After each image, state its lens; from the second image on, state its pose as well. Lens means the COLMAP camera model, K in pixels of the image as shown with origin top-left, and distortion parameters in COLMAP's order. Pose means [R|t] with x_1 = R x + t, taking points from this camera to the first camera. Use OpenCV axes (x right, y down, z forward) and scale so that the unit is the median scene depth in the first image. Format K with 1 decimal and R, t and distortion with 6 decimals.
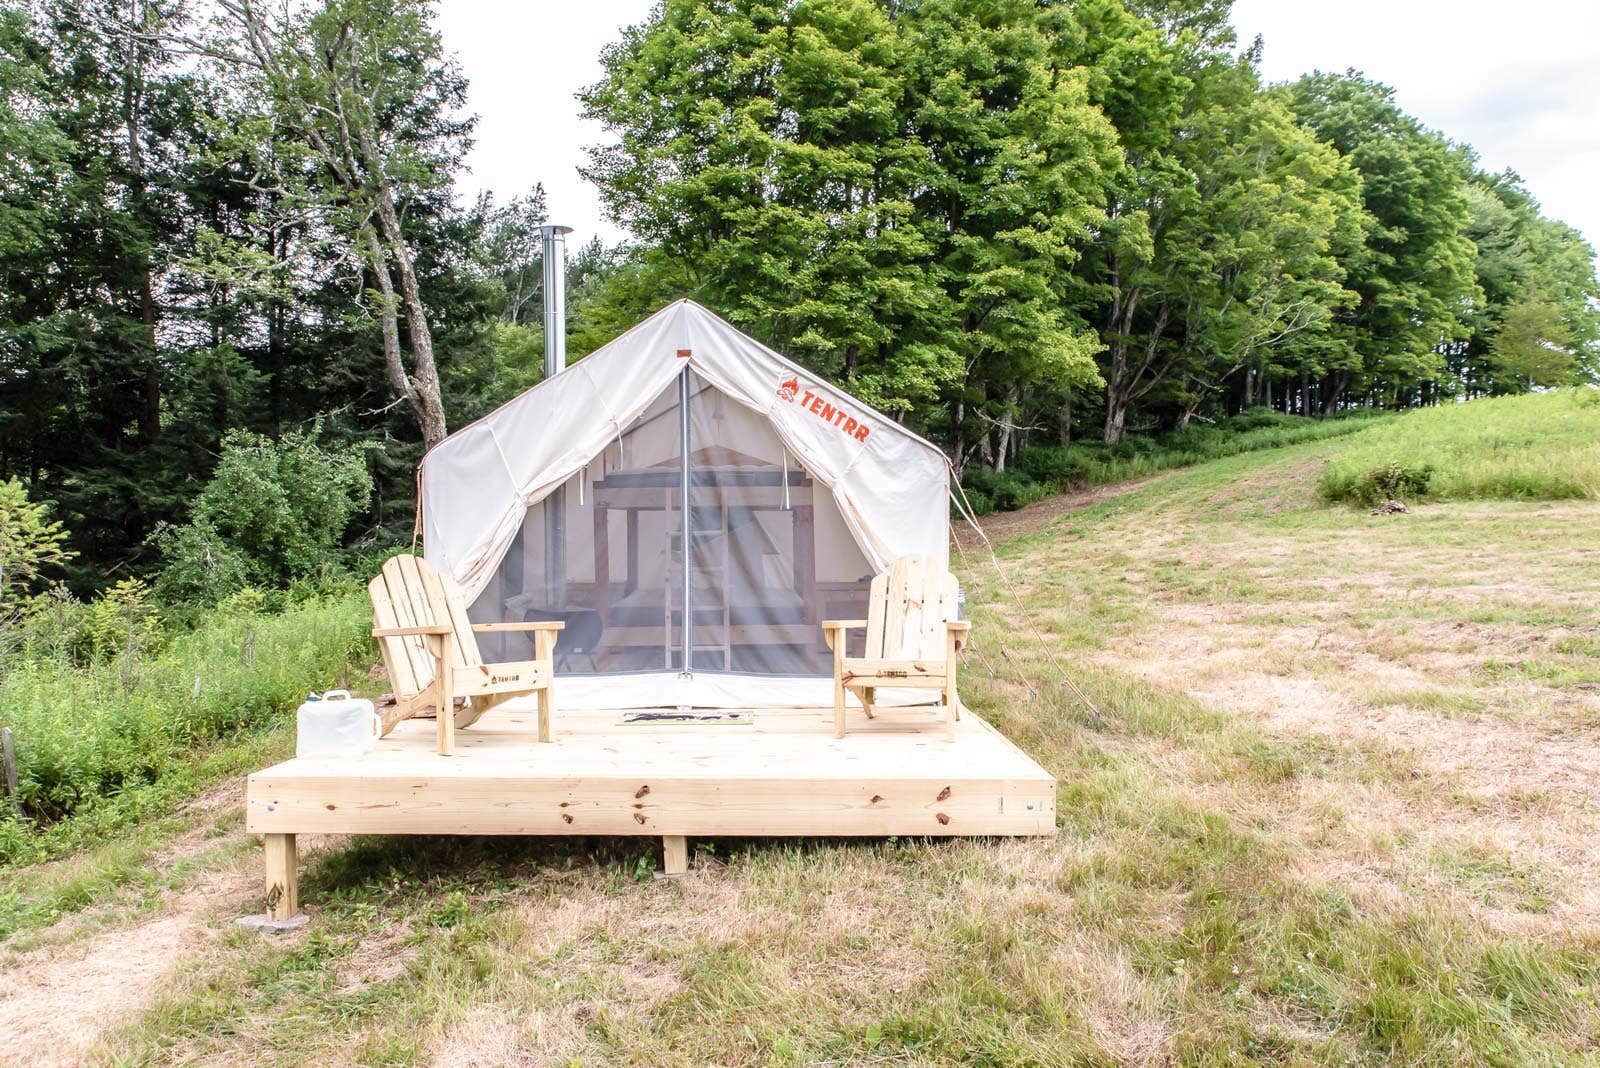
lens RADIAL K [[1114.1, 0, 800.0], [0, 1114.1, 534.0], [0, 0, 1]] dist [0.002632, 0.001746]
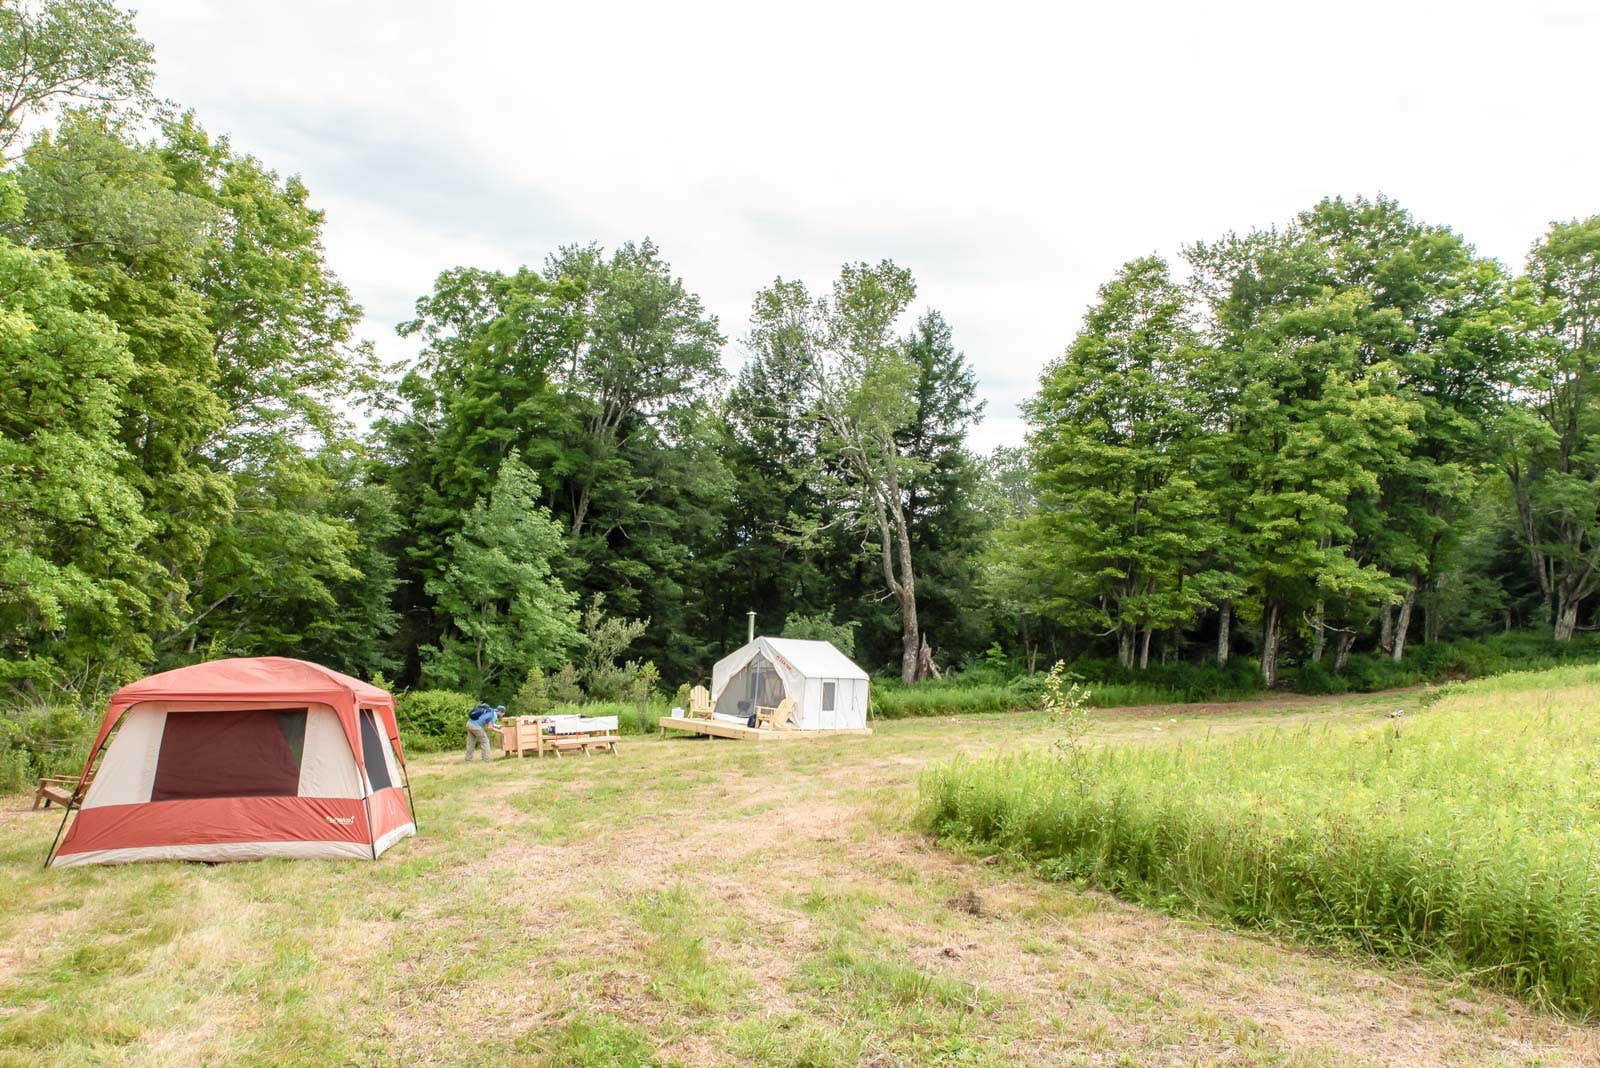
lens RADIAL K [[1114.1, 0, 800.0], [0, 1114.1, 534.0], [0, 0, 1]] dist [0.002632, 0.001746]
pose [[0.827186, 0.021492, -0.561517, 0.458541], [-0.086032, 0.992331, -0.088755, -0.041023], [0.555304, 0.121726, 0.822691, -0.487248]]
